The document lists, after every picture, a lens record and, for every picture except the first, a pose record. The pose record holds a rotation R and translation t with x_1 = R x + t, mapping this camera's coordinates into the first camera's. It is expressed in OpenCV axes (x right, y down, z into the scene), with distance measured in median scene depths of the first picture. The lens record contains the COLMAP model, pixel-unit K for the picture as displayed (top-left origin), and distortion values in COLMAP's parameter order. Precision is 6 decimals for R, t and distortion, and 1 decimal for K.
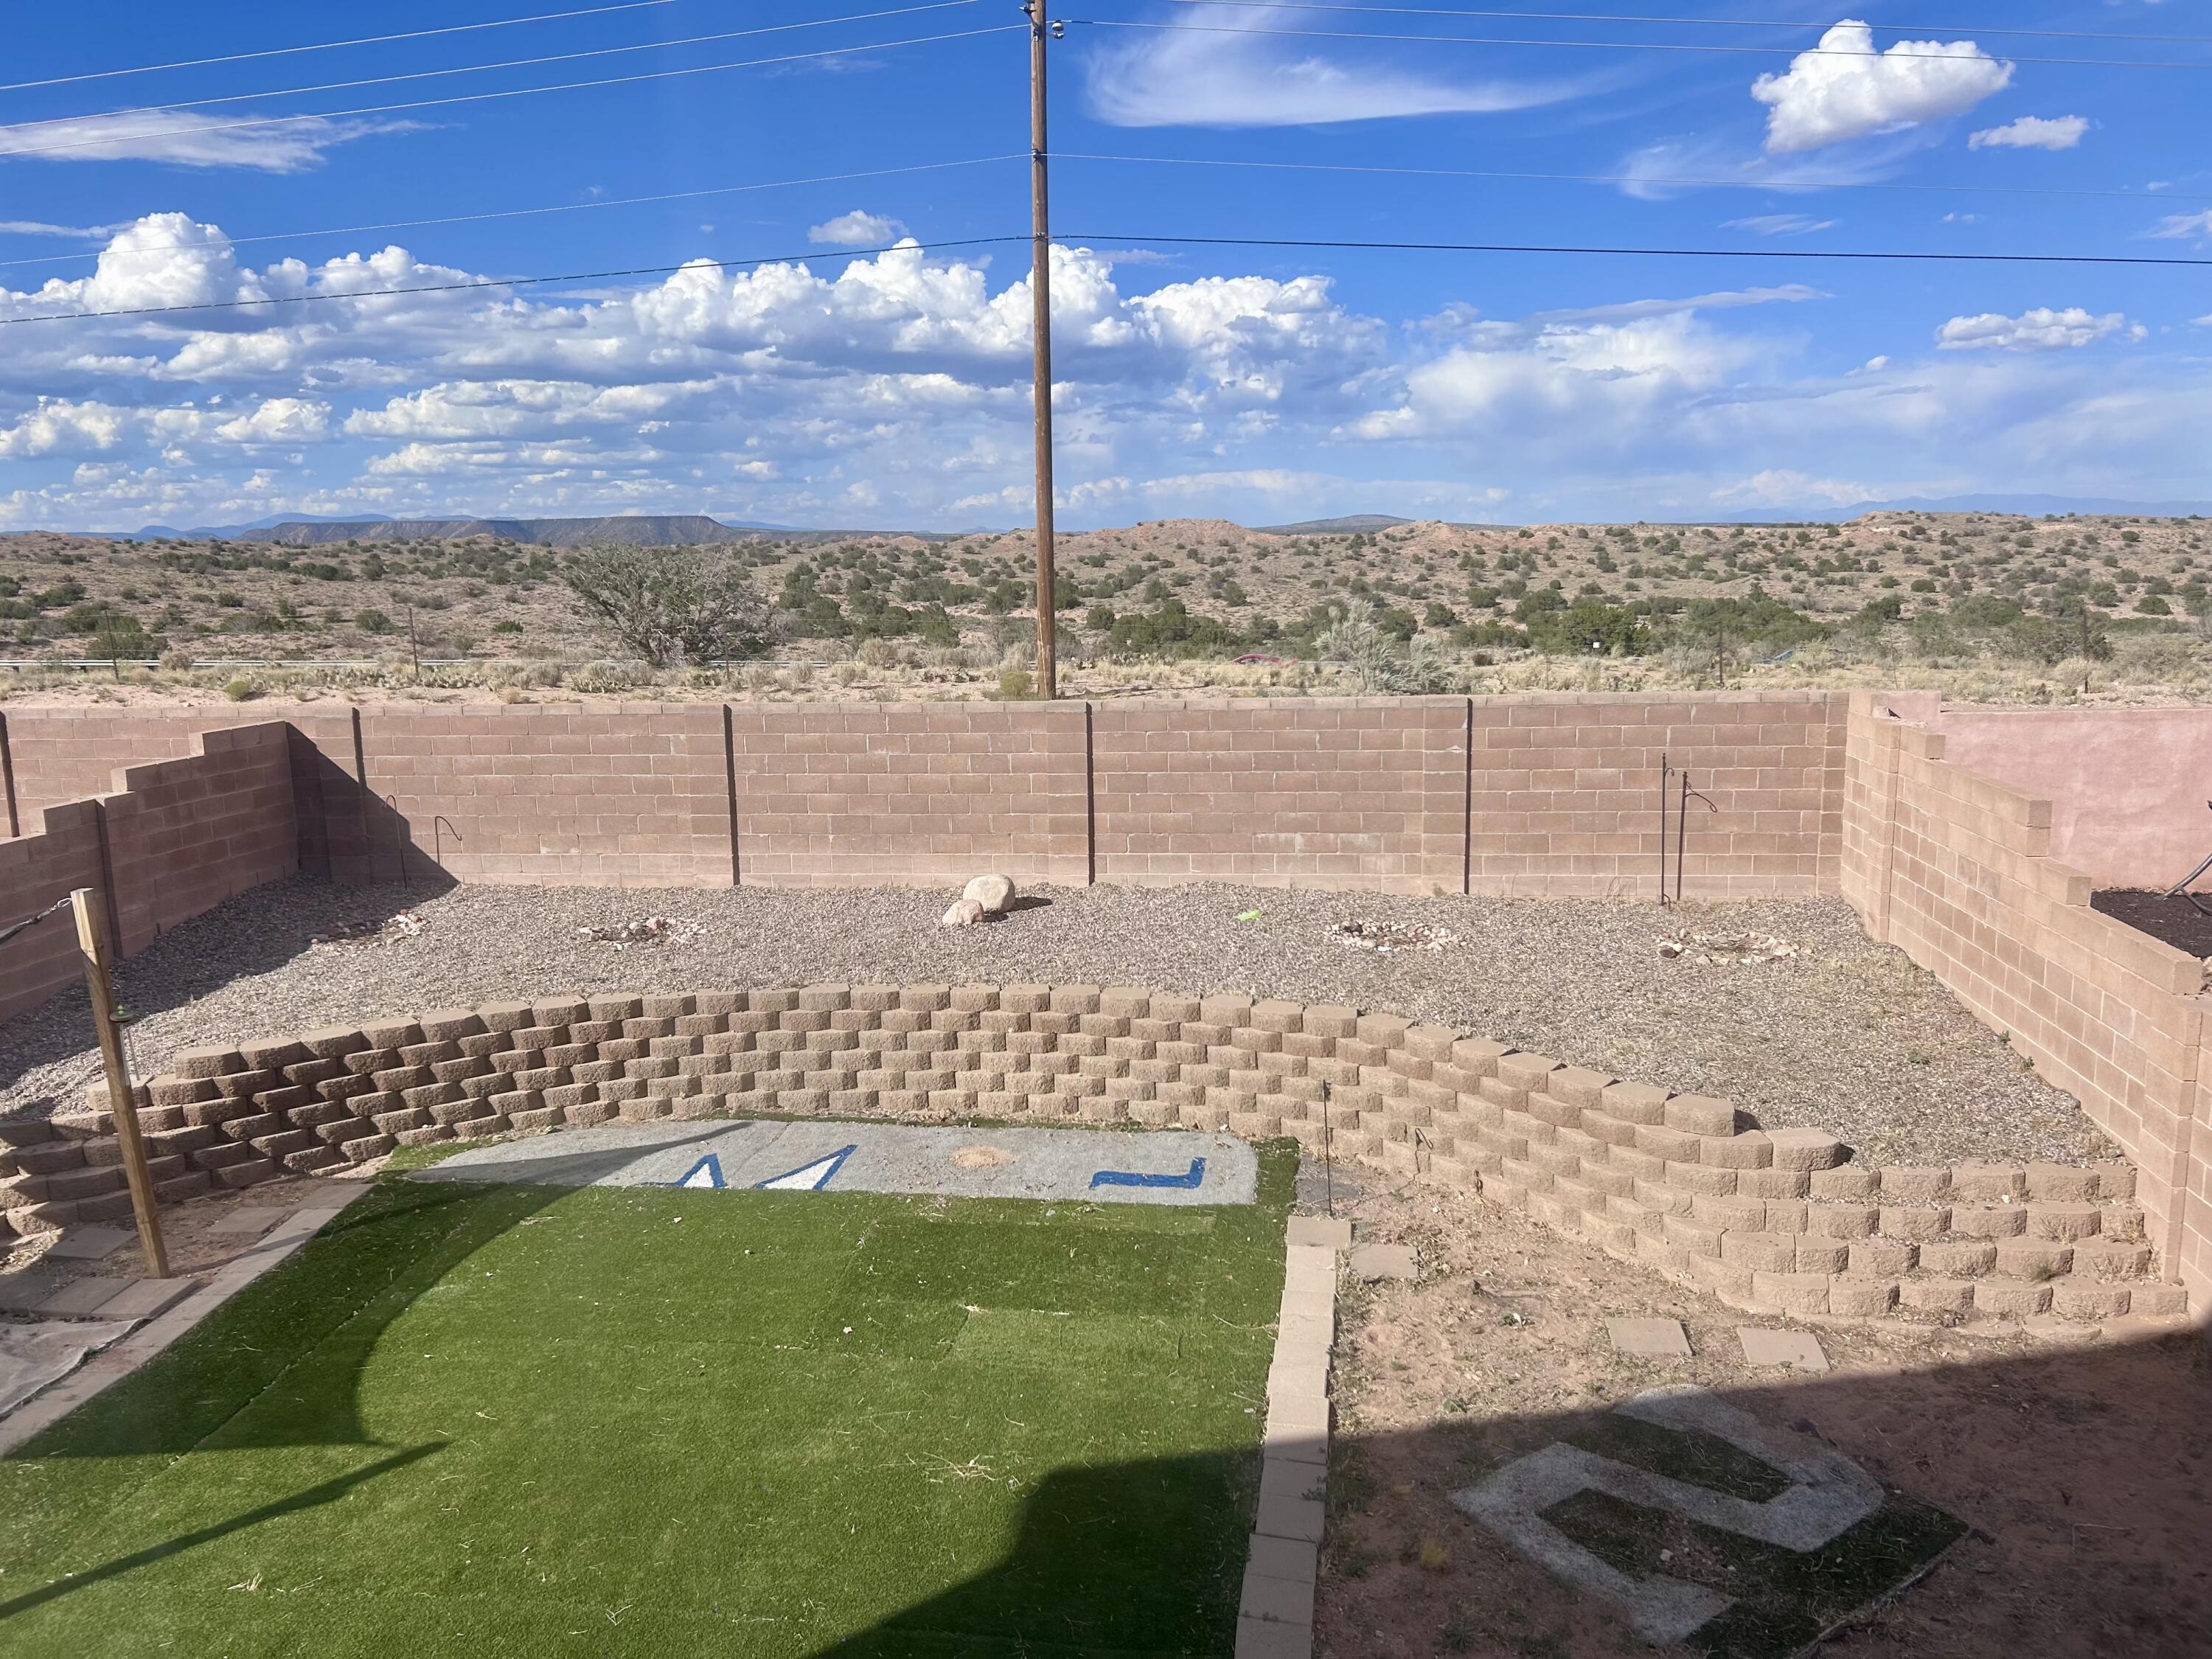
lens RADIAL K [[1680.3, 0, 1061.1], [0, 1680.3, 819.5], [0, 0, 1]] dist [0.066732, -0.082683]
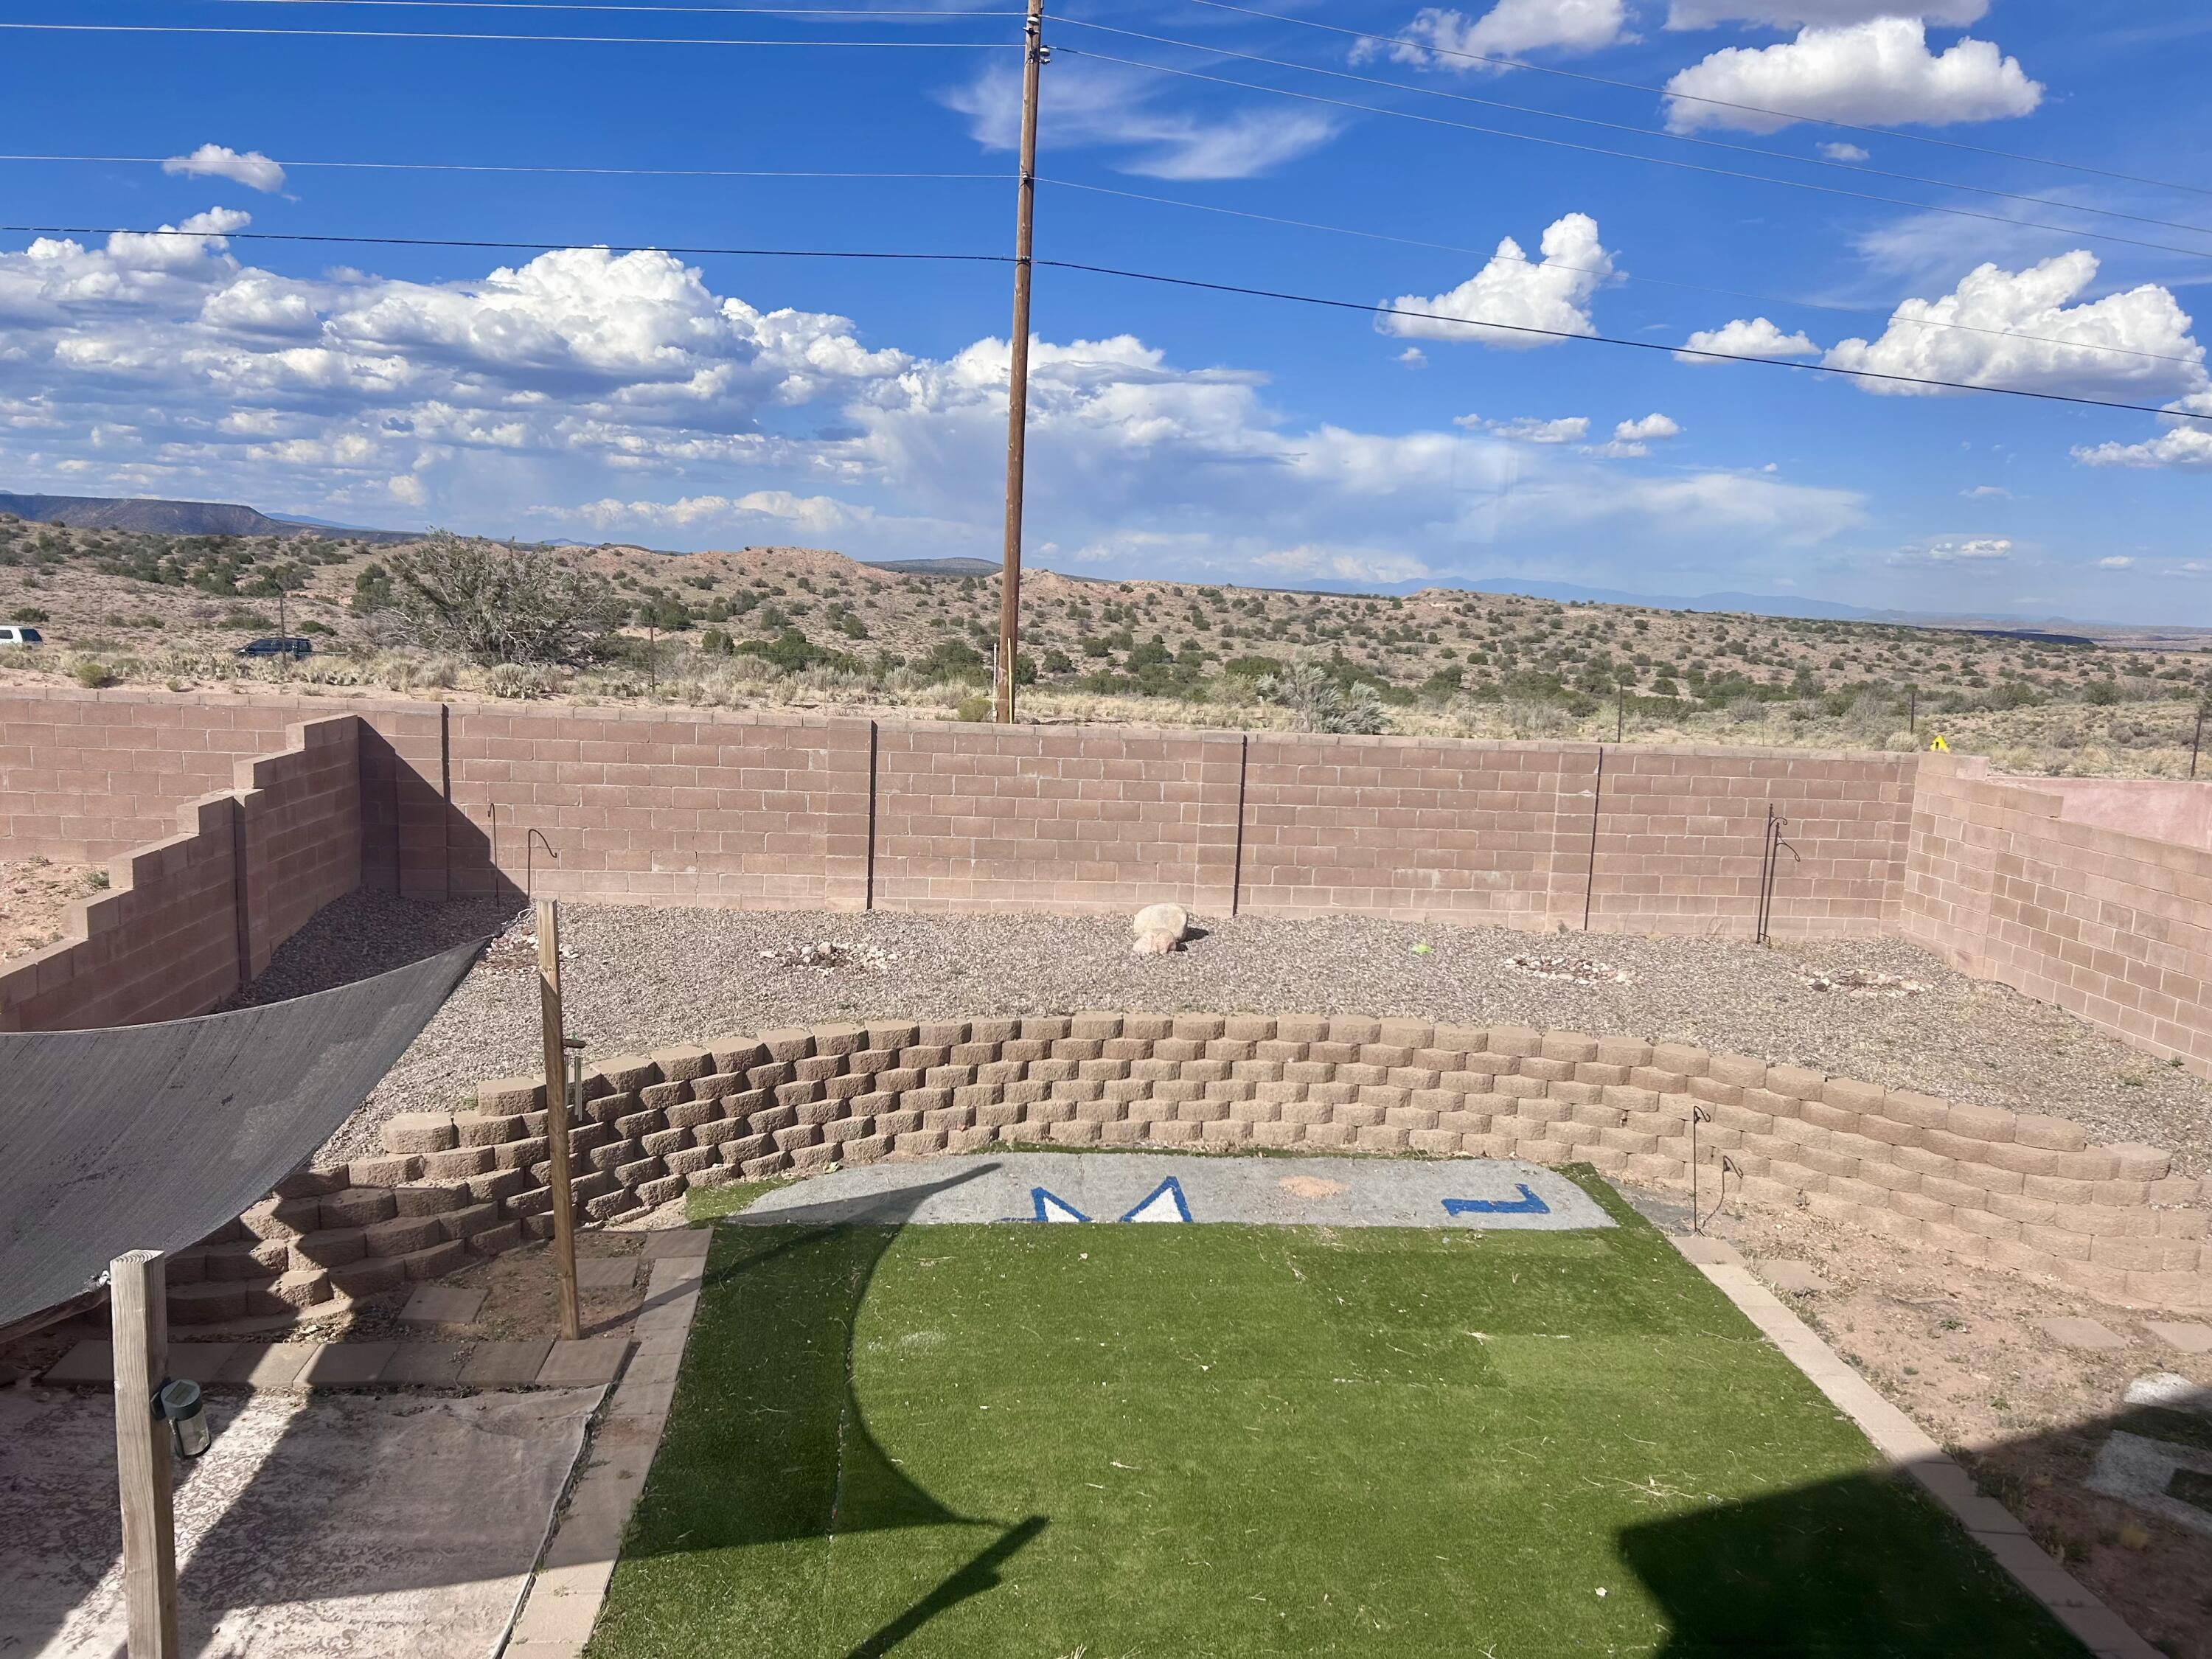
lens RADIAL K [[1680.3, 0, 1089.0], [0, 1680.3, 850.5], [0, 0, 1]] dist [0.066732, -0.082683]
pose [[0.968769, 0.026741, 0.246517, -0.334121], [-0.026071, 0.999642, -0.005981, 0.008660], [-0.246589, -0.000632, 0.969120, 0.051807]]
